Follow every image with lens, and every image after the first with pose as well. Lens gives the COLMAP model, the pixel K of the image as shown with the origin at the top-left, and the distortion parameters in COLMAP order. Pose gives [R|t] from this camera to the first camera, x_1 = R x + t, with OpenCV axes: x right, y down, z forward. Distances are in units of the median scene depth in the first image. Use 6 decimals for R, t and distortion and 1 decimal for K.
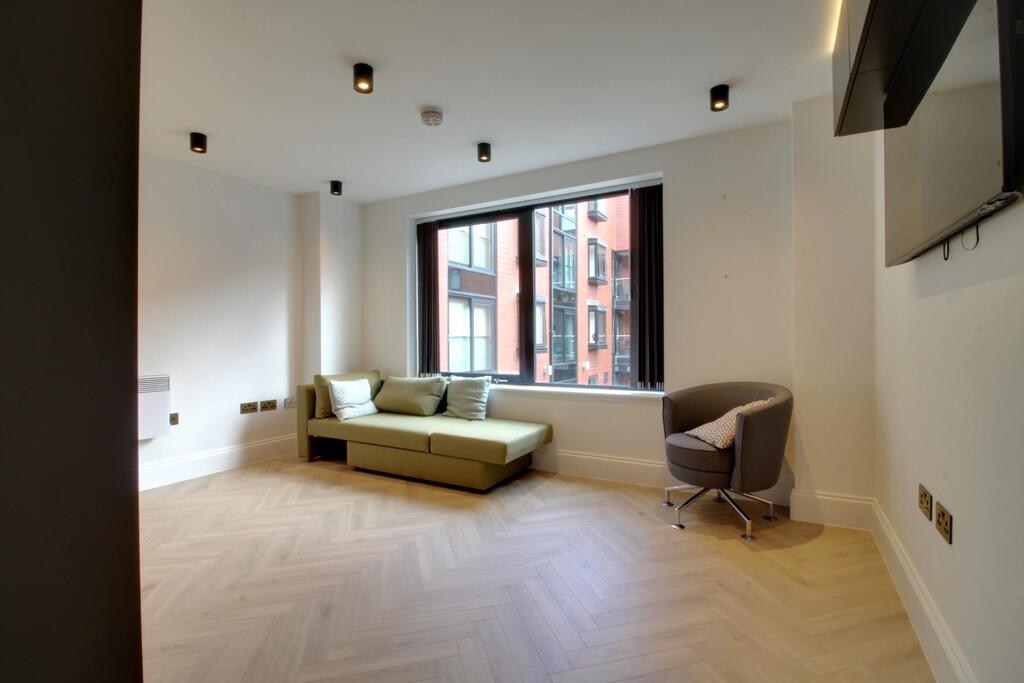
lens RADIAL K [[474.3, 0, 513.7], [0, 474.3, 335.4], [0, 0, 1]] dist [-0.021942, -0.000602]
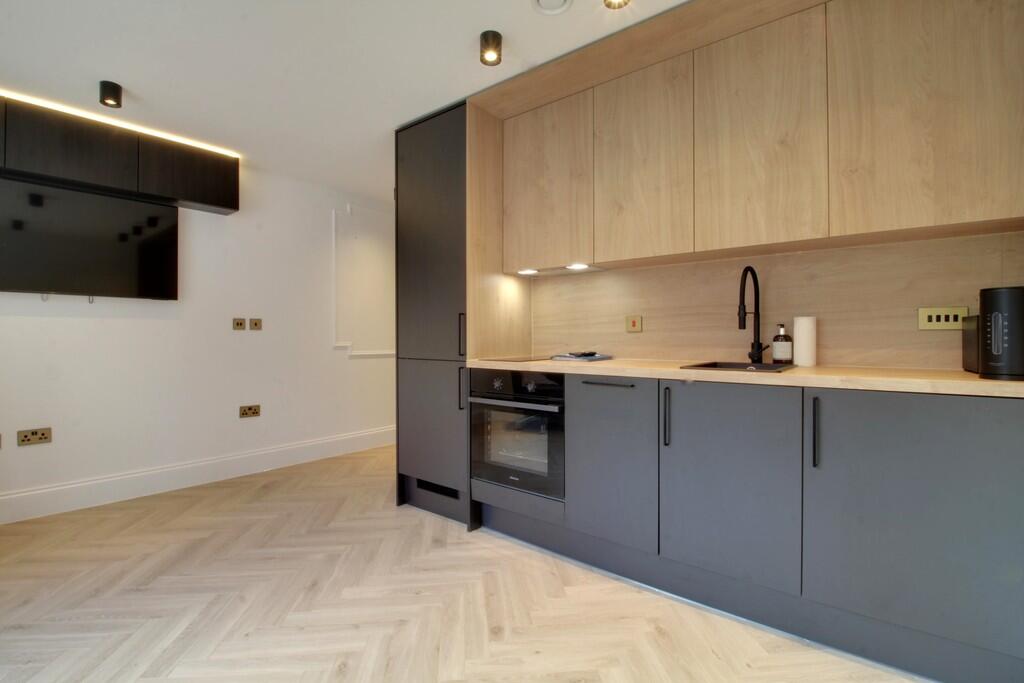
lens RADIAL K [[474.3, 0, 513.7], [0, 474.3, 335.4], [0, 0, 1]] dist [-0.021942, -0.000602]
pose [[-0.986178, 0.006653, 0.165555, -0.594828], [0.005846, 0.999969, -0.005364, 0.006967], [-0.165585, -0.004322, -0.986186, 1.140774]]
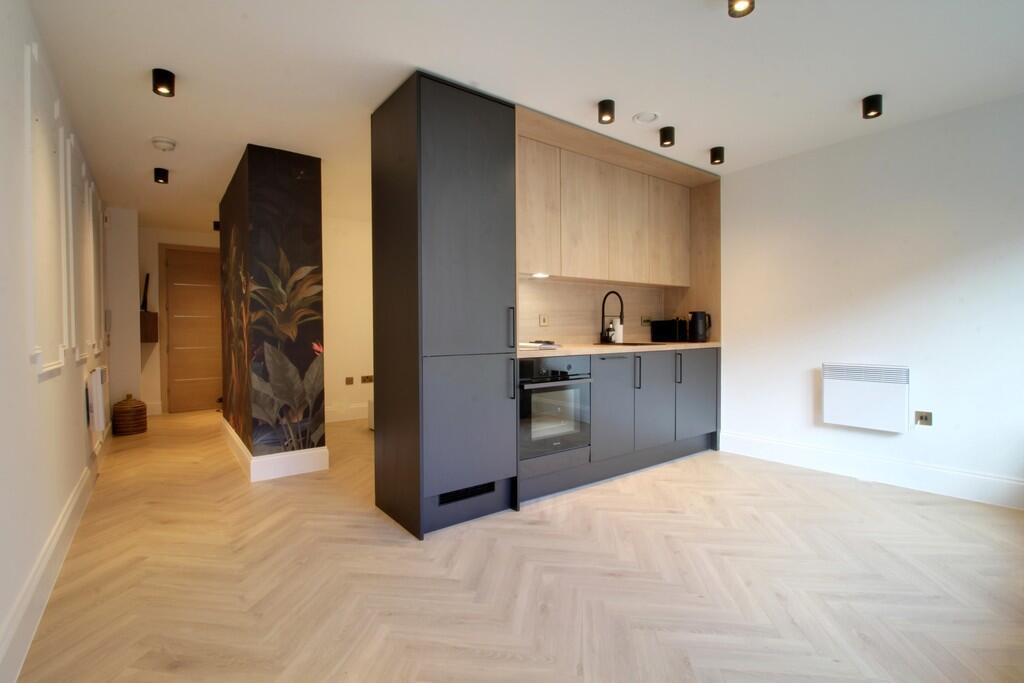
lens RADIAL K [[474.3, 0, 513.7], [0, 474.3, 335.4], [0, 0, 1]] dist [-0.021942, -0.000602]
pose [[-0.399158, 0.018677, -0.916692, 0.401329], [0.011602, 0.999815, 0.015318, 0.001933], [0.916809, -0.004521, -0.399301, 0.699701]]
